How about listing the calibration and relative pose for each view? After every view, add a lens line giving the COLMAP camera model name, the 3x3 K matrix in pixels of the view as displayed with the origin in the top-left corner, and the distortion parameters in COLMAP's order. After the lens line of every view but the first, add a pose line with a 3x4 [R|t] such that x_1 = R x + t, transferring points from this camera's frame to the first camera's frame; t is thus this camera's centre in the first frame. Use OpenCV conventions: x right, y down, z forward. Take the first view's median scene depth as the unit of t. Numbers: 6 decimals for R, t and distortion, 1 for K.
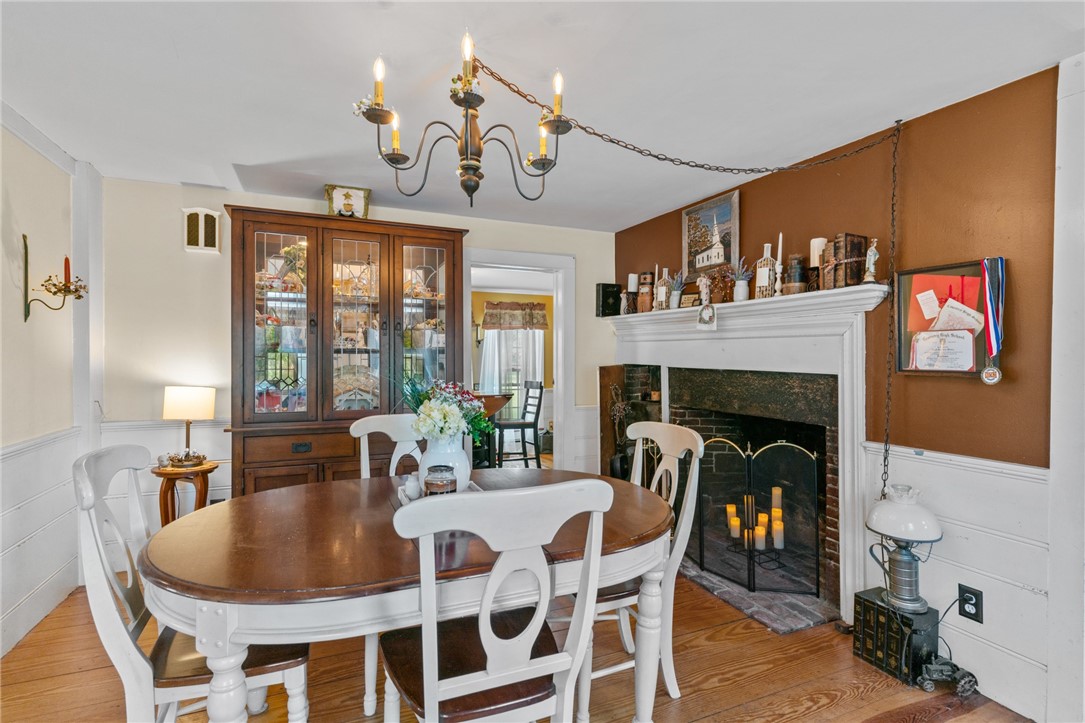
lens RADIAL K [[512.1, 0, 546.4], [0, 512.1, 360.5], [0, 0, 1]] dist [-0.002204, 0.000218]
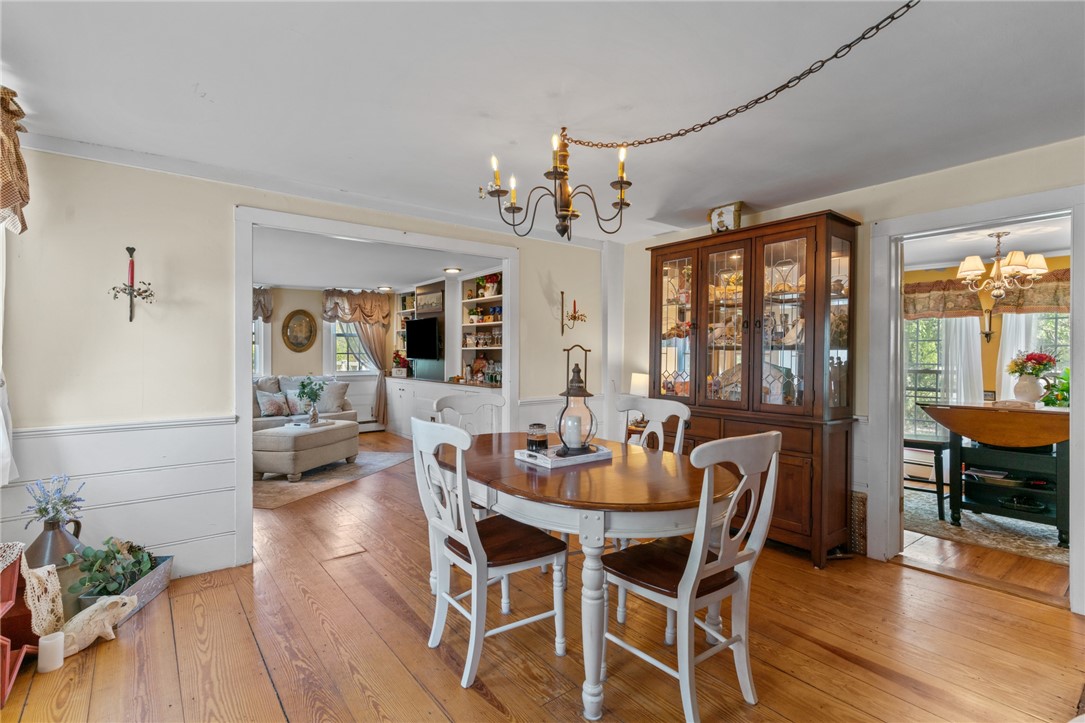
lens RADIAL K [[512.1, 0, 551.9], [0, 512.1, 355.3], [0, 0, 1]] dist [-0.002204, 0.000218]
pose [[0.238320, 0.009493, -0.971140, 1.104368], [-0.004059, 0.999953, 0.008779, -0.021849], [0.971178, 0.001850, 0.238347, 0.612620]]
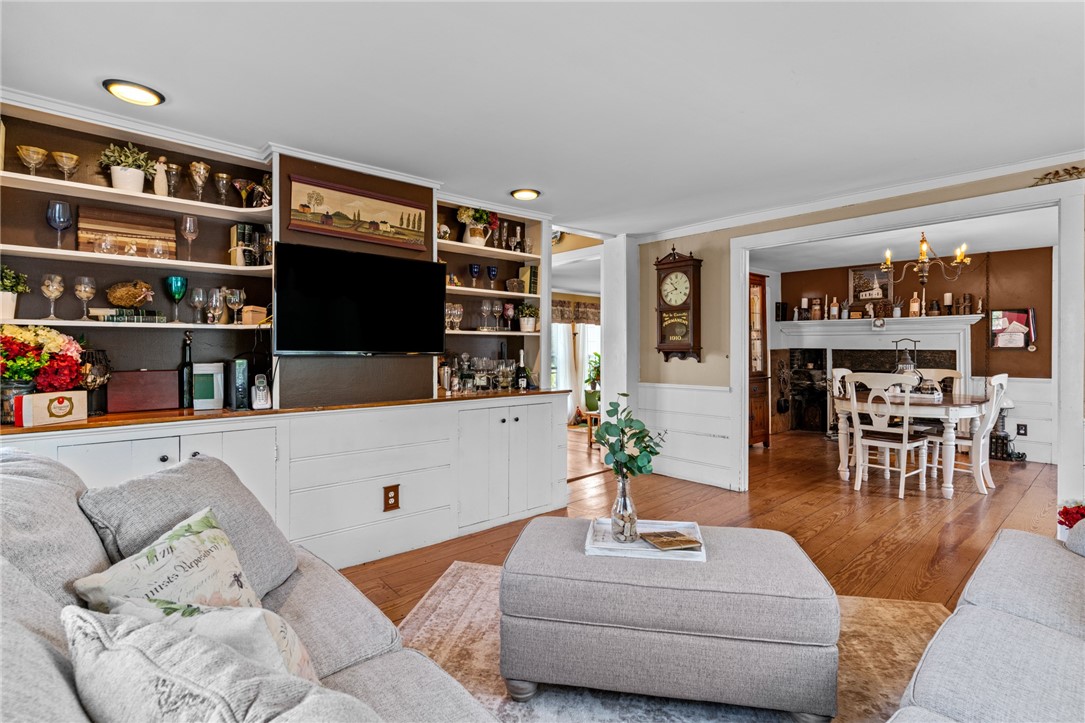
lens RADIAL K [[512.1, 0, 547.6], [0, 512.1, 352.8], [0, 0, 1]] dist [-0.002204, 0.000218]
pose [[0.954886, -0.005987, 0.296914, -1.589557], [0.006450, 0.999979, -0.000580, 0.023012], [-0.296904, 0.002469, 0.954904, -0.581315]]
